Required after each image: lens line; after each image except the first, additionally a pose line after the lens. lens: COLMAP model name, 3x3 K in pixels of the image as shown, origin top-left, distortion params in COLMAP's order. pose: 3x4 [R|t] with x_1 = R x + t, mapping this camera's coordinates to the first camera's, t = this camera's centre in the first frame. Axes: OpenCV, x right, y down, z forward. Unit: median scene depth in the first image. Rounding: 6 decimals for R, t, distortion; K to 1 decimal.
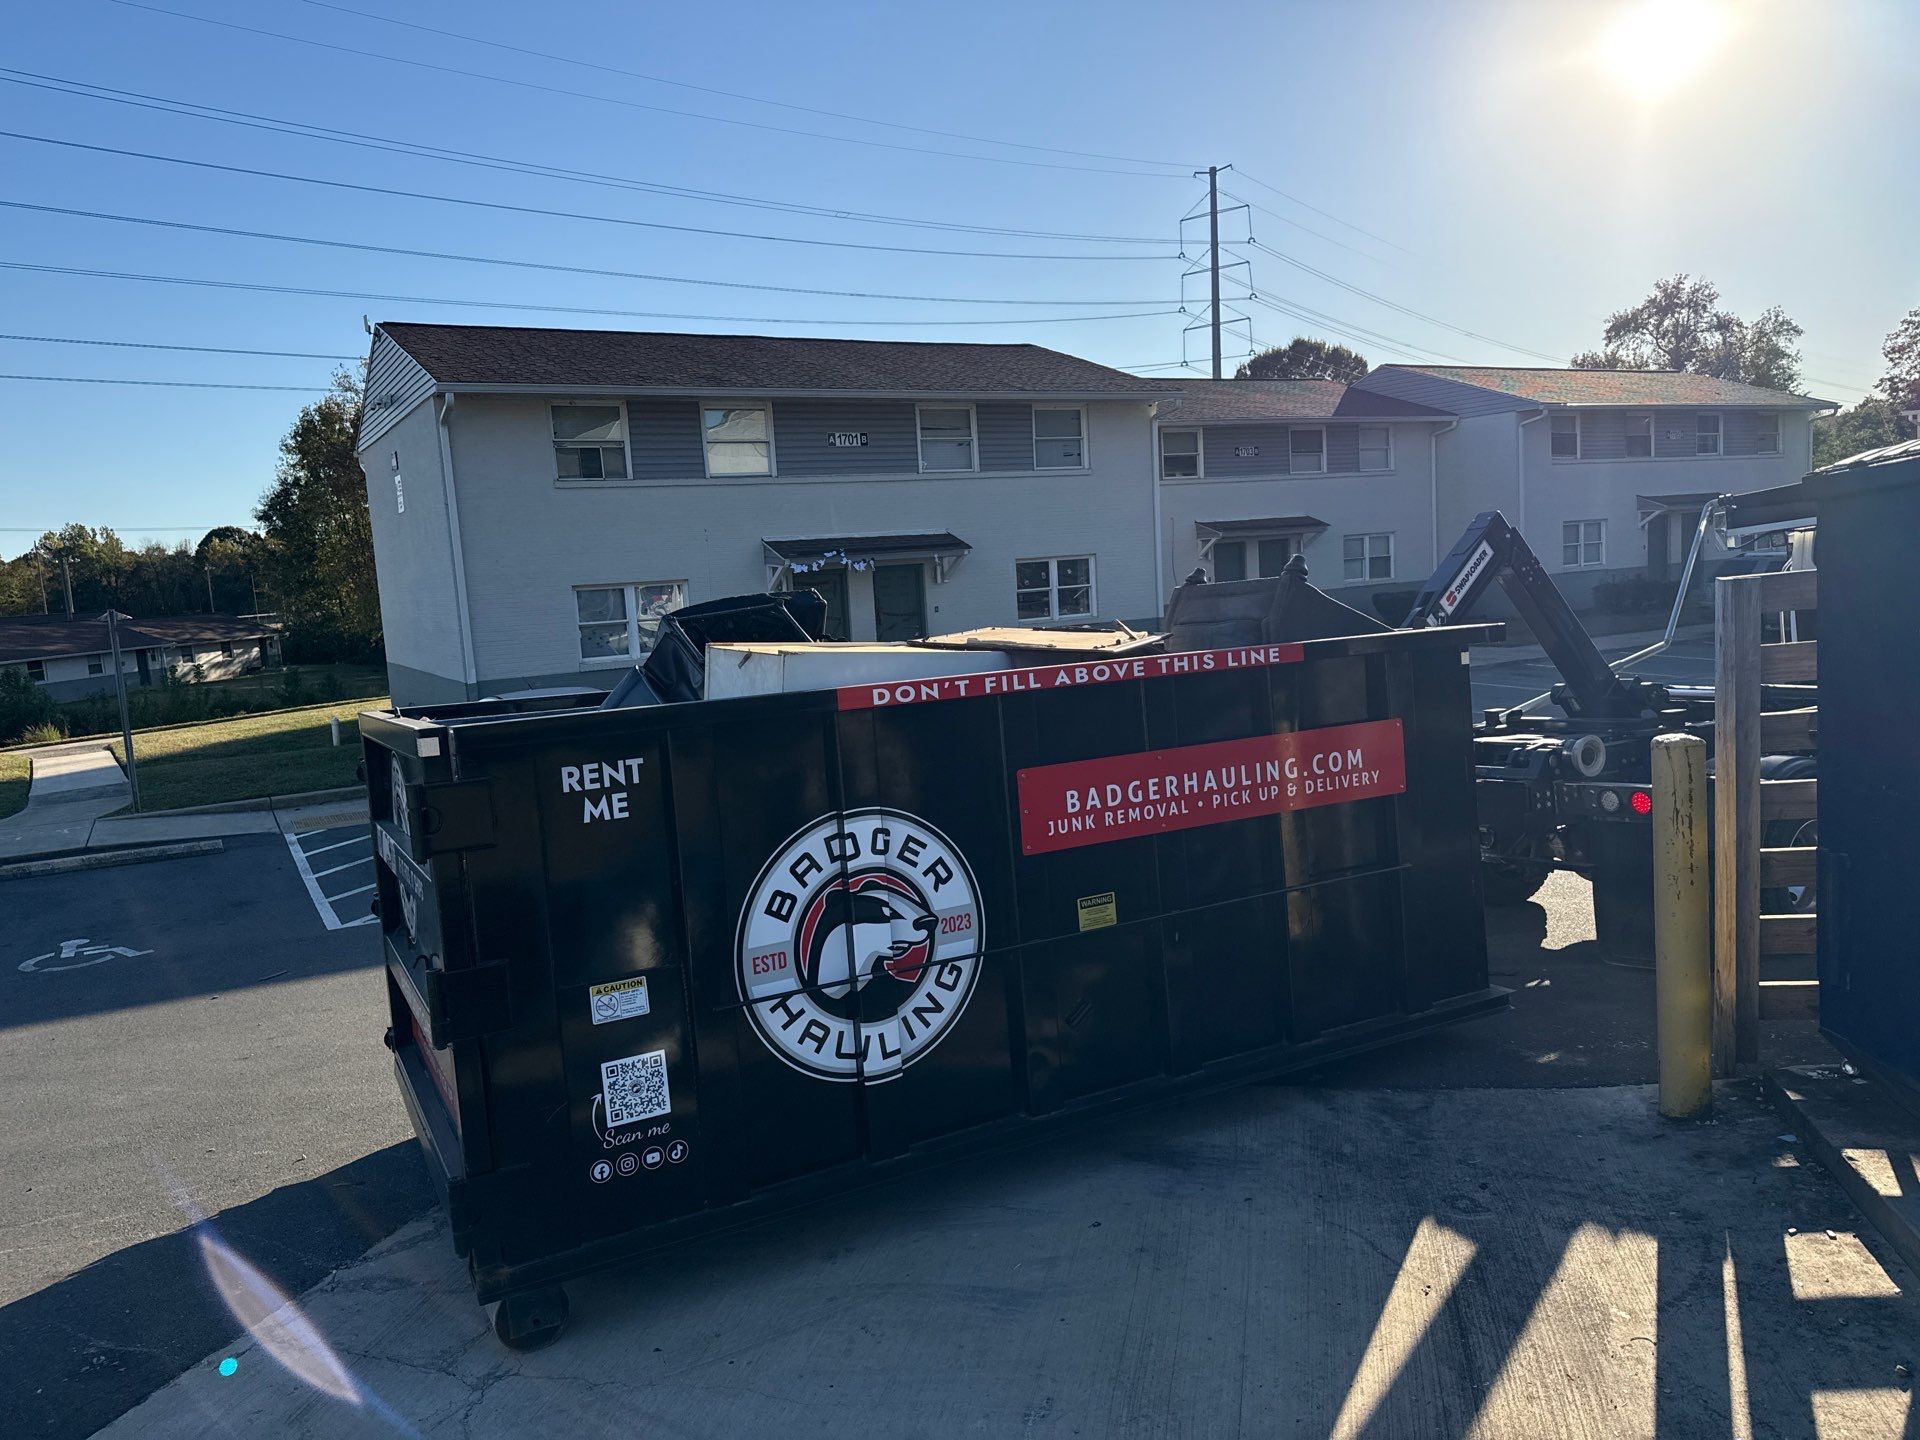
lens RADIAL K [[1337.0, 0, 948.6], [0, 1337.0, 722.3], [0, 0, 1]] dist [0.043448, -0.055808]
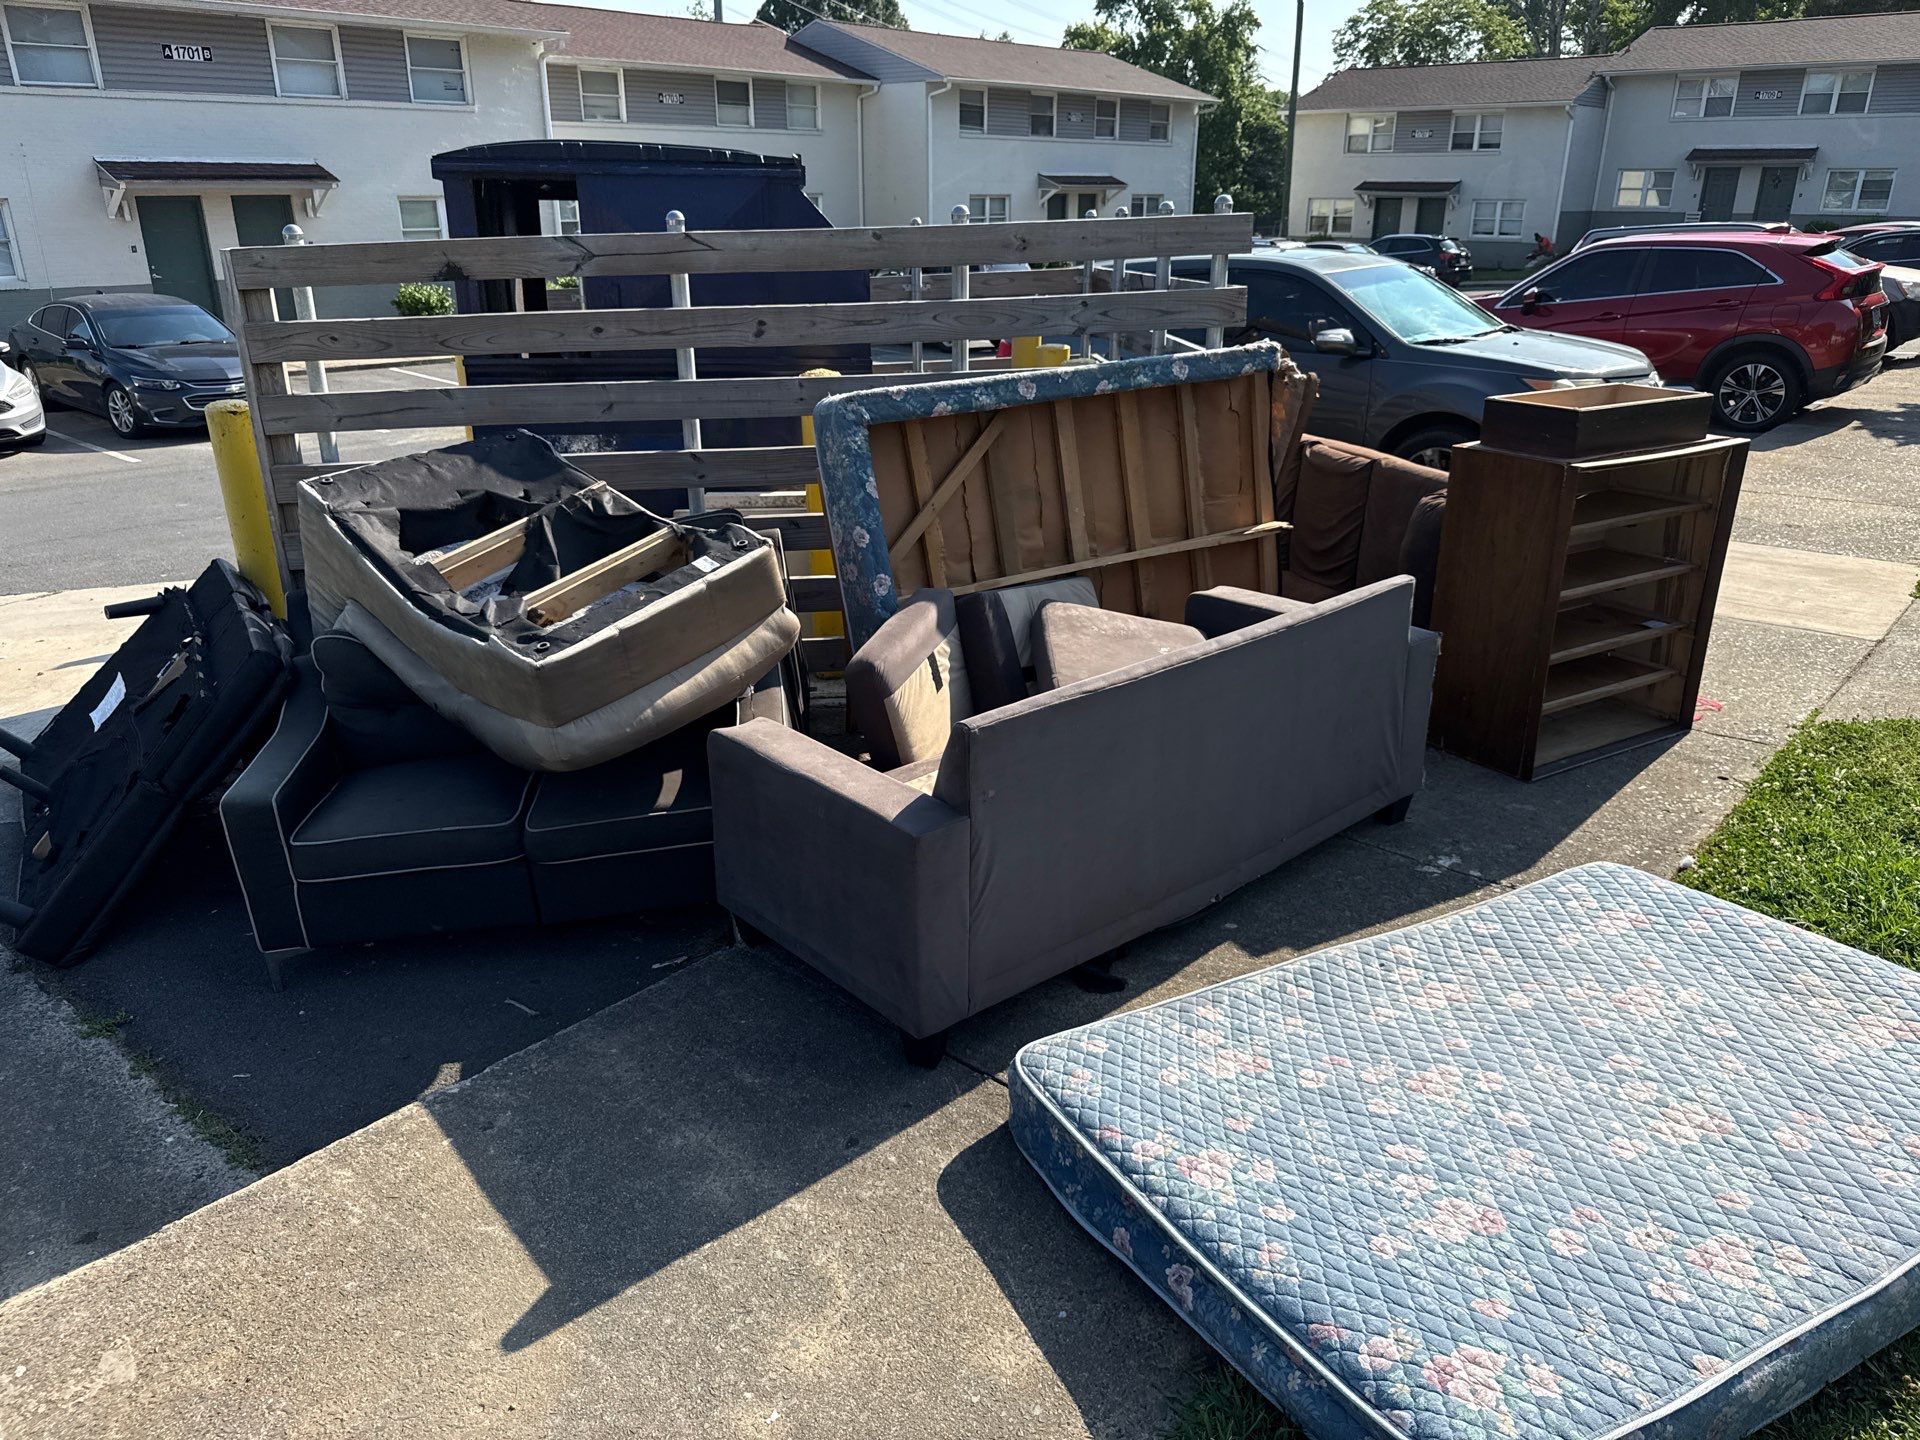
lens RADIAL K [[1345.8, 0, 960.0], [0, 1345.8, 720.0], [0, 0, 1]] dist [0.031668, -0.053108]
pose [[0.947081, -0.053743, 0.316464, 0.395645], [-0.024551, 0.970869, 0.238352, 0.027246], [-0.320055, -0.233508, 0.918172, -0.575915]]
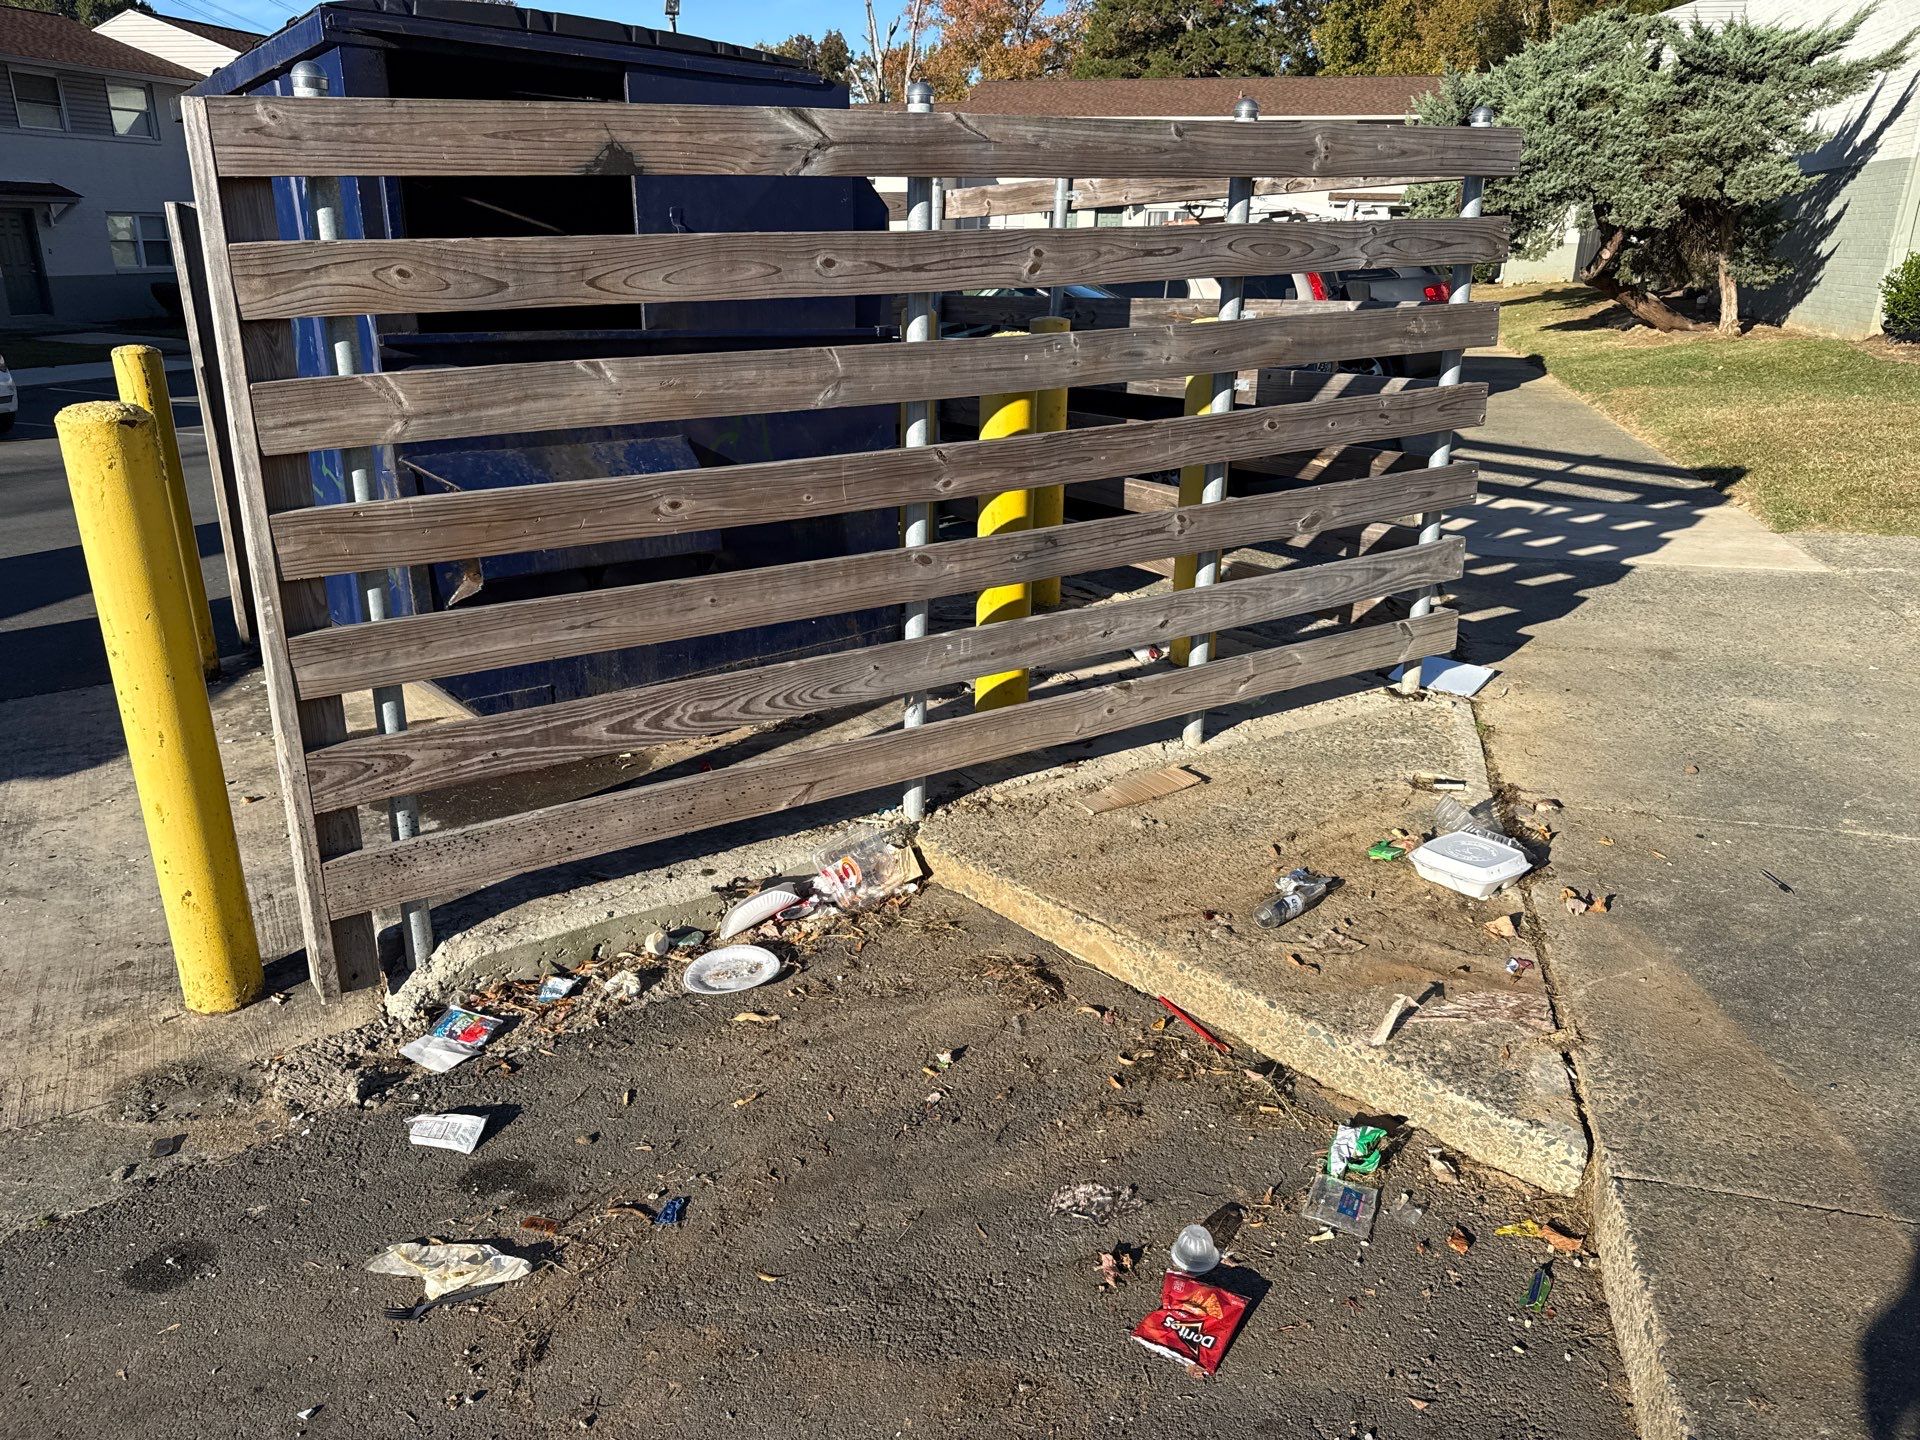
lens RADIAL K [[1337.0, 0, 948.6], [0, 1337.0, 722.3], [0, 0, 1]] dist [0.043448, -0.055808]
pose [[0.707006, -0.169724, 0.686539, 0.135279], [0.026300, 0.976413, 0.214302, 0.058373], [-0.706718, -0.133457, 0.694794, -0.165026]]
